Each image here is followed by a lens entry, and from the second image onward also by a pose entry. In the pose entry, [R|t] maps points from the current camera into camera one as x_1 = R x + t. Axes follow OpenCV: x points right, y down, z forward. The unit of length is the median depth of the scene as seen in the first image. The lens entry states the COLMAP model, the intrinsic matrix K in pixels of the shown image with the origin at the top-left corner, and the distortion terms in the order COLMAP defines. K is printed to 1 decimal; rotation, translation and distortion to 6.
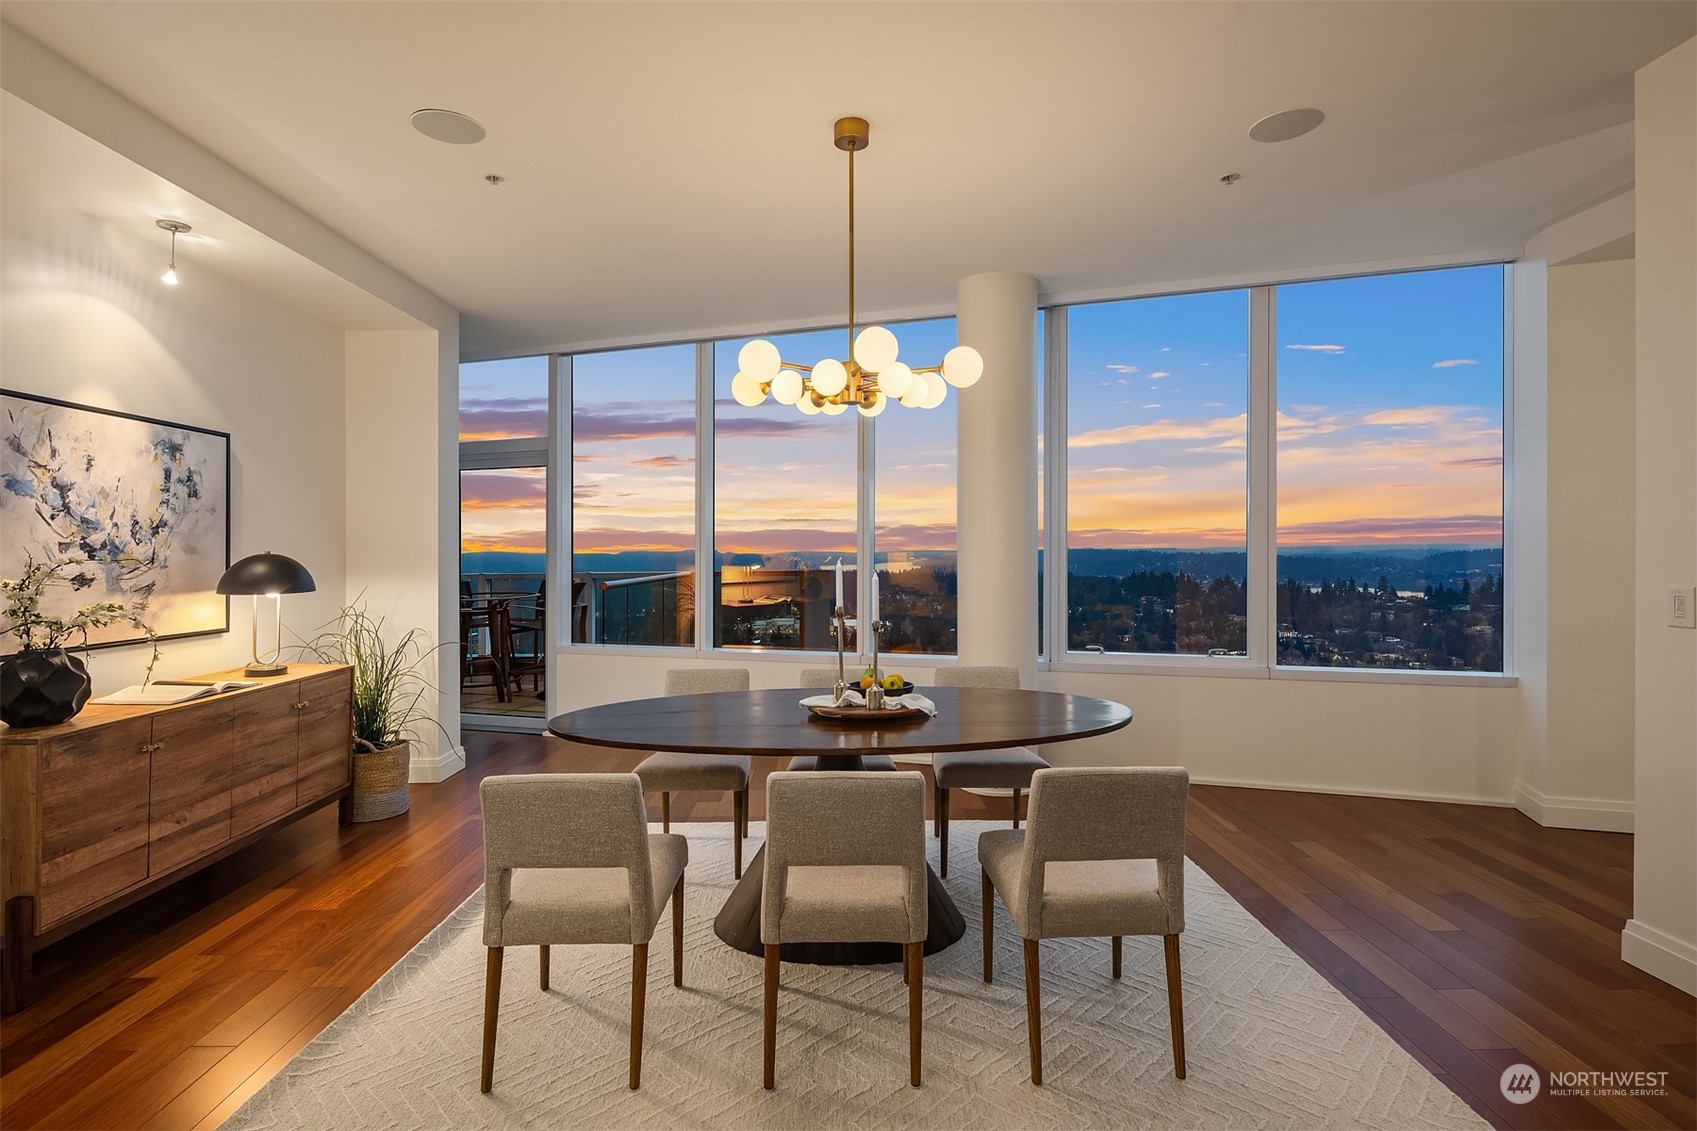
lens RADIAL K [[833.6, 0, 854.2], [0, 833.6, 527.7], [0, 0, 1]] dist [-0.005406, -0.002612]
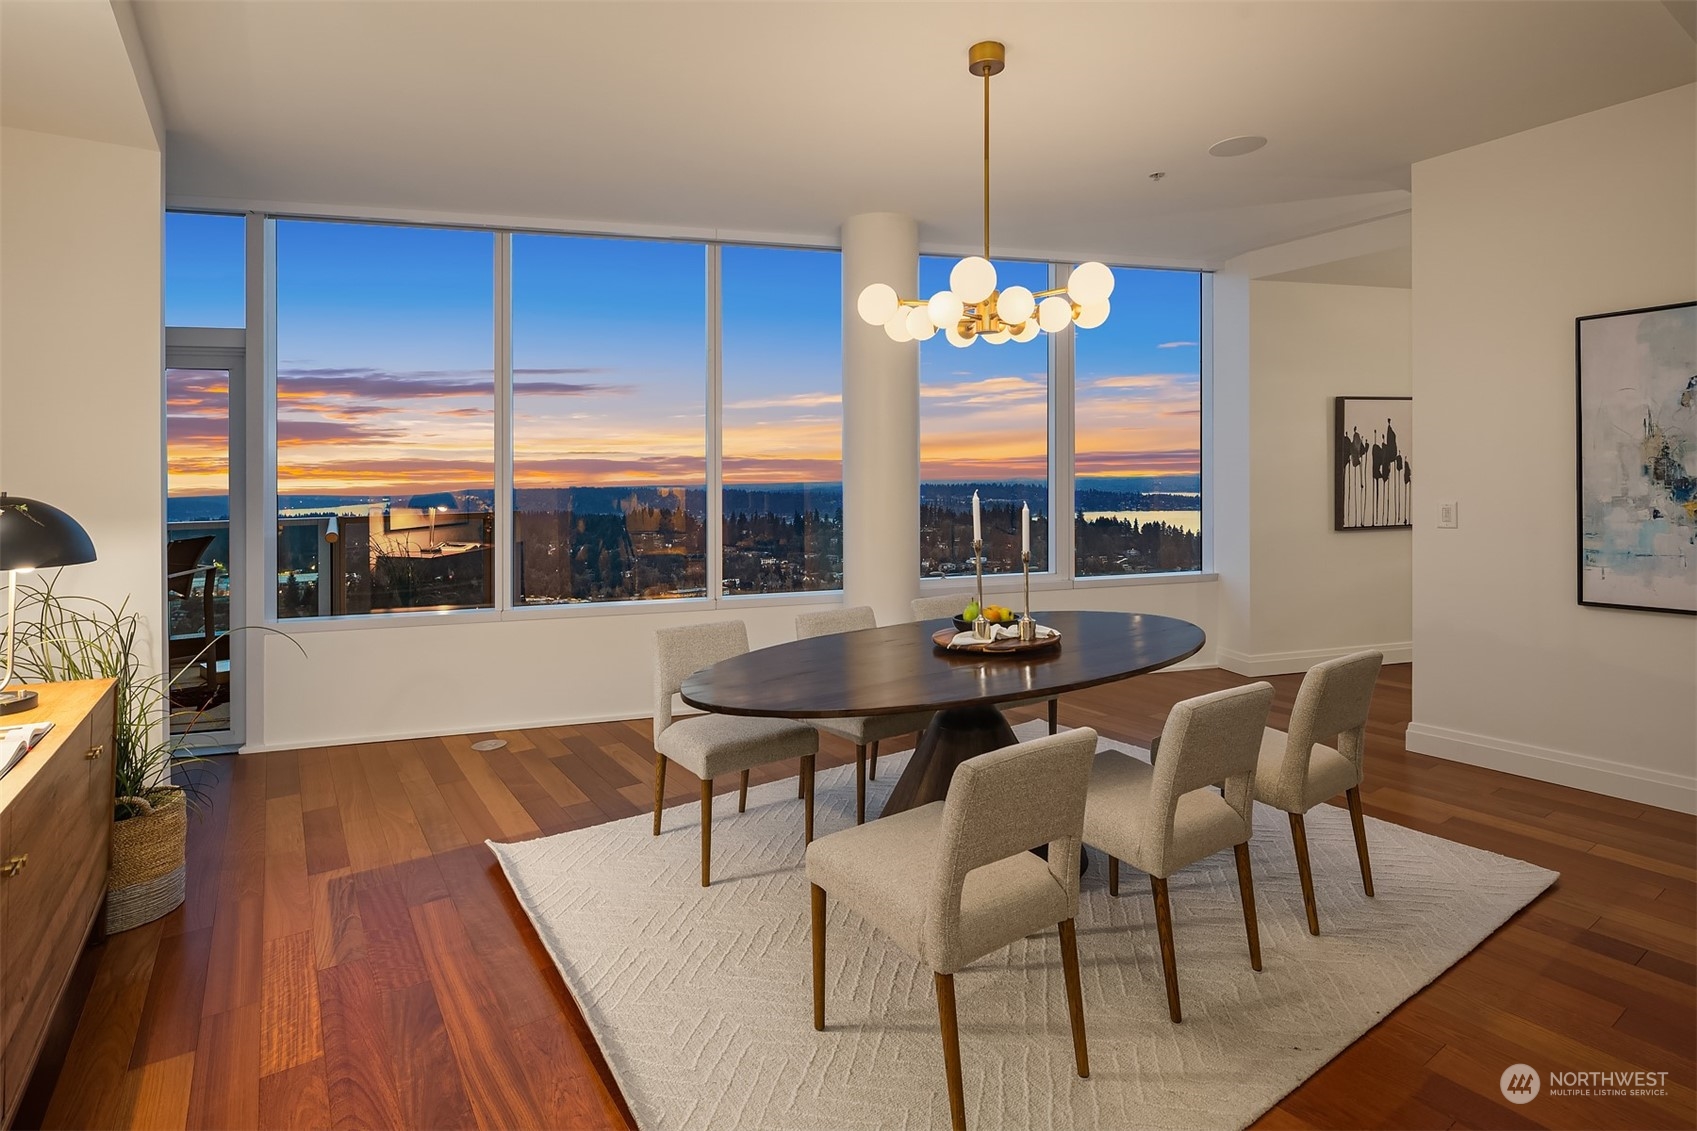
lens RADIAL K [[828.7, 0, 847.6], [0, 828.7, 466.1], [0, 0, 1]] dist [-0.003697, -0.000894]
pose [[0.834124, 0.005661, 0.551548, -0.625773], [-0.005758, 0.999982, -0.001556, 0.010038], [-0.551547, -0.001878, 0.834141, 0.252908]]
